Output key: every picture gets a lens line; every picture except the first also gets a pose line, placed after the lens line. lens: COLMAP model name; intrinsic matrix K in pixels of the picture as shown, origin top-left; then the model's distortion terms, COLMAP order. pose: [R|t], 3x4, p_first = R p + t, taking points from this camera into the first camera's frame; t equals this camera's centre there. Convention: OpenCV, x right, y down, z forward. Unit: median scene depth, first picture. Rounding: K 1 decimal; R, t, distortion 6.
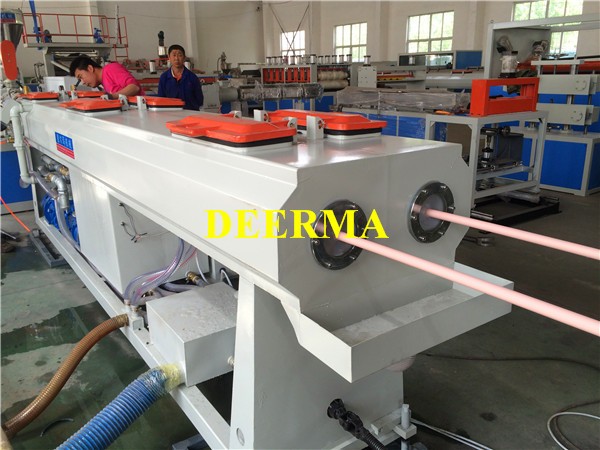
lens RADIAL K [[524.6, 0, 300.0], [0, 524.6, 225.0], [0, 0, 1]] dist [-0.040871, -0.004994]
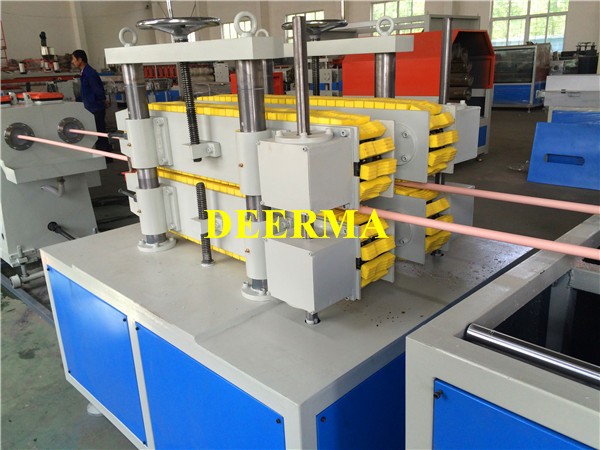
lens RADIAL K [[507.9, 0, 300.0], [0, 507.9, 225.0], [0, 0, 1]] dist [0.002283, 0.003561]
pose [[0.986858, -0.060428, 0.149865, 0.086626], [0.057379, 0.998049, 0.024594, 0.041297], [-0.151059, -0.015672, 0.988401, -0.159638]]
